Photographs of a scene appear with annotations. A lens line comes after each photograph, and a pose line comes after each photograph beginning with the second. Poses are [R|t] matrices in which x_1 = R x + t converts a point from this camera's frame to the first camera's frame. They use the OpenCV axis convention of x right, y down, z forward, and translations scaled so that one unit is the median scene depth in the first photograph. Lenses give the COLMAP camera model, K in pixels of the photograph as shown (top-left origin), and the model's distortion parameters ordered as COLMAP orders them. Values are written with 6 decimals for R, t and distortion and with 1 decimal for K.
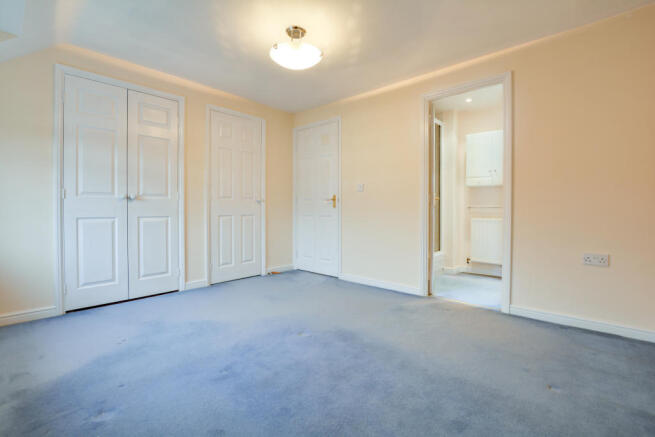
lens RADIAL K [[297.2, 0, 326.9], [0, 297.2, 215.1], [0, 0, 1]] dist [-0.026172, -0.000225]
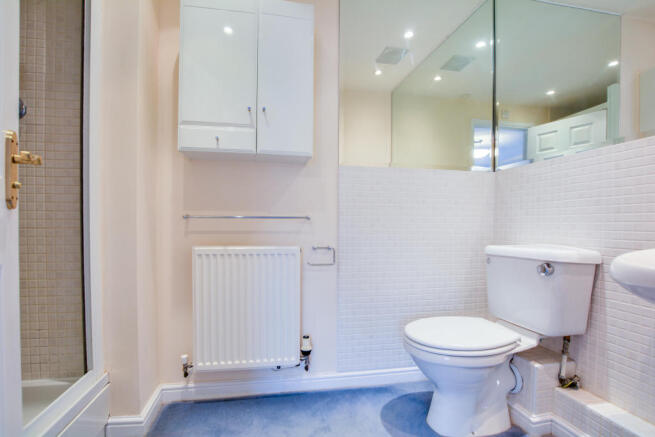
lens RADIAL K [[297.2, 0, 326.9], [0, 297.2, 215.1], [0, 0, 1]] dist [-0.026172, -0.000225]
pose [[0.608786, 0.007500, 0.793299, 0.307005], [0.023382, 0.999351, -0.027392, -0.014076], [-0.792990, 0.035225, 0.608216, 0.659854]]
